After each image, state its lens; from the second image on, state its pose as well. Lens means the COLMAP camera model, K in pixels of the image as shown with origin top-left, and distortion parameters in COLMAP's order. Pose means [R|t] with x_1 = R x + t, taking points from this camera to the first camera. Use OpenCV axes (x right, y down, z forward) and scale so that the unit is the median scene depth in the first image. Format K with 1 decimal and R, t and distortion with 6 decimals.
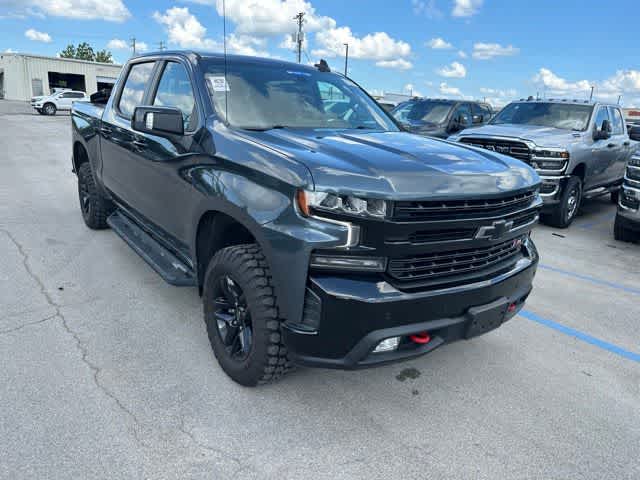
lens RADIAL K [[452.5, 0, 322.7], [0, 452.5, 244.4], [0, 0, 1]] dist [0.042905, -0.039685]
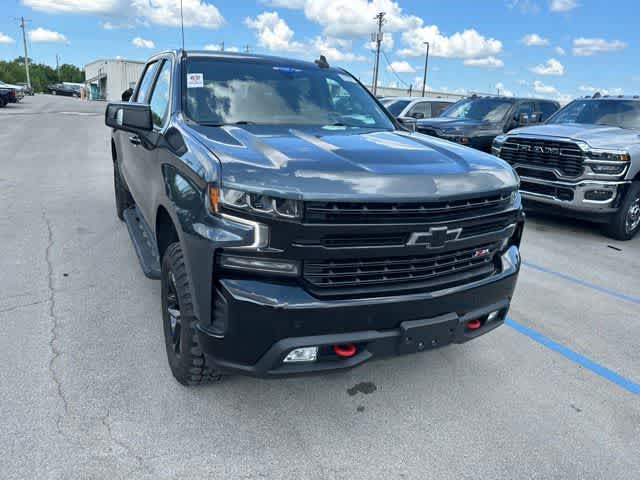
lens RADIAL K [[453.7, 0, 315.5], [0, 453.7, 236.5], [0, 0, 1]] dist [0.042375, -0.042607]
pose [[0.984627, 0.045024, -0.168770, 0.240359], [-0.047776, 0.998783, -0.012276, -0.008753], [0.168012, 0.020150, 0.985579, 0.059682]]
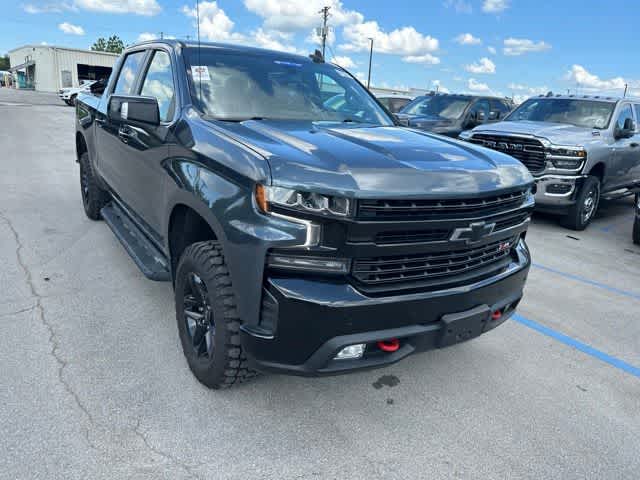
lens RADIAL K [[454.5, 0, 320.0], [0, 454.5, 240.0], [0, 0, 1]] dist [0.040825, -0.038152]
pose [[0.998477, 0.026714, -0.048280, 0.089953], [-0.026668, 0.999643, 0.001593, -0.007387], [0.048305, -0.000303, 0.998833, 0.043704]]
